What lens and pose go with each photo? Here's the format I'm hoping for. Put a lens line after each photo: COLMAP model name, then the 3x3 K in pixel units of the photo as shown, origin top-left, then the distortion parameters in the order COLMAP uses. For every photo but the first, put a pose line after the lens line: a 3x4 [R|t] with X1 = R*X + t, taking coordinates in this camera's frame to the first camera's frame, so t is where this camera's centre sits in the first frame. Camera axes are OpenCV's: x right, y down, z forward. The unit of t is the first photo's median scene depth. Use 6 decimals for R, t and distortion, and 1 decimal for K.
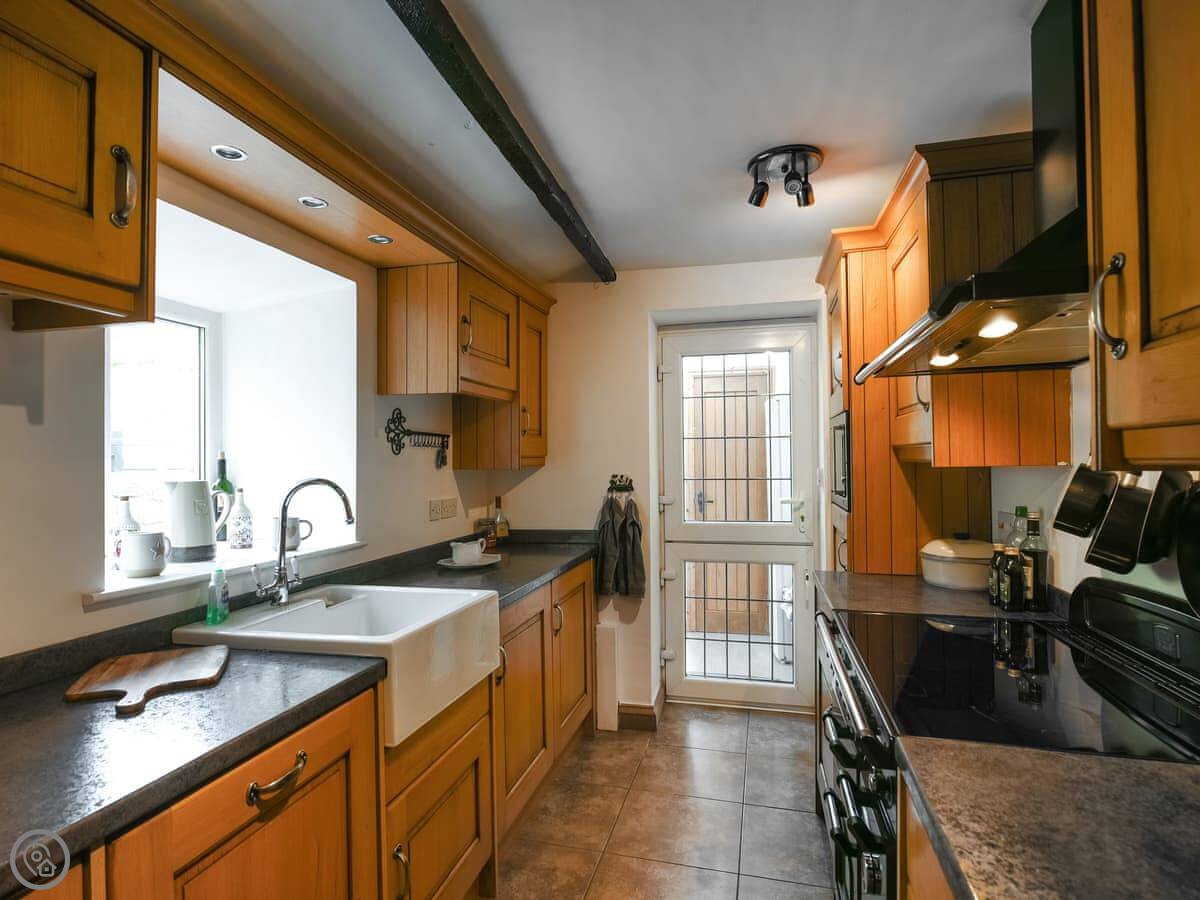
lens RADIAL K [[620.3, 0, 623.4], [0, 620.3, 454.2], [0, 0, 1]] dist [-0.003334, -0.000972]
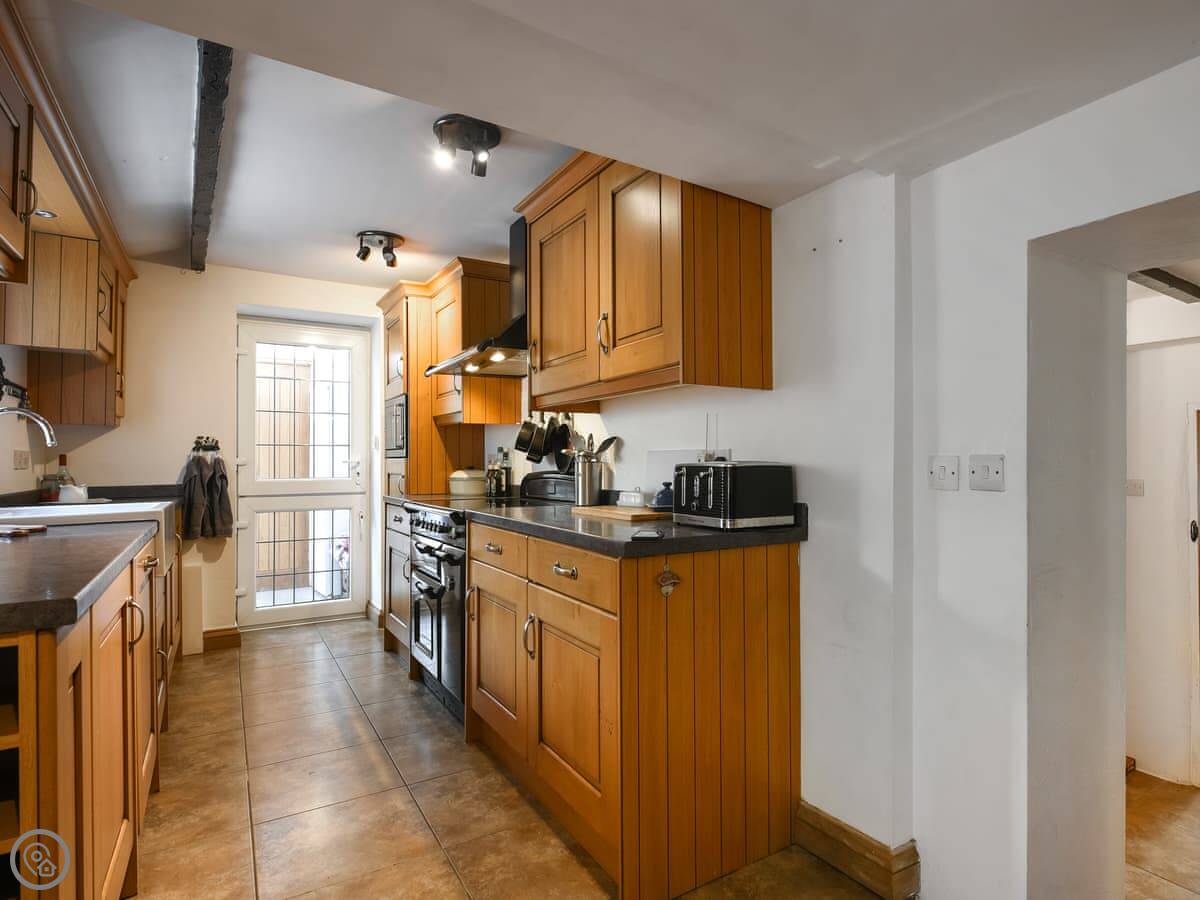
lens RADIAL K [[620.3, 0, 623.4], [0, 620.3, 454.2], [0, 0, 1]] dist [-0.003334, -0.000972]
pose [[0.703829, 0.013599, 0.710239, -0.390237], [-0.008756, 0.999907, -0.010469, 0.100029], [-0.710315, 0.001149, 0.703883, -0.538939]]
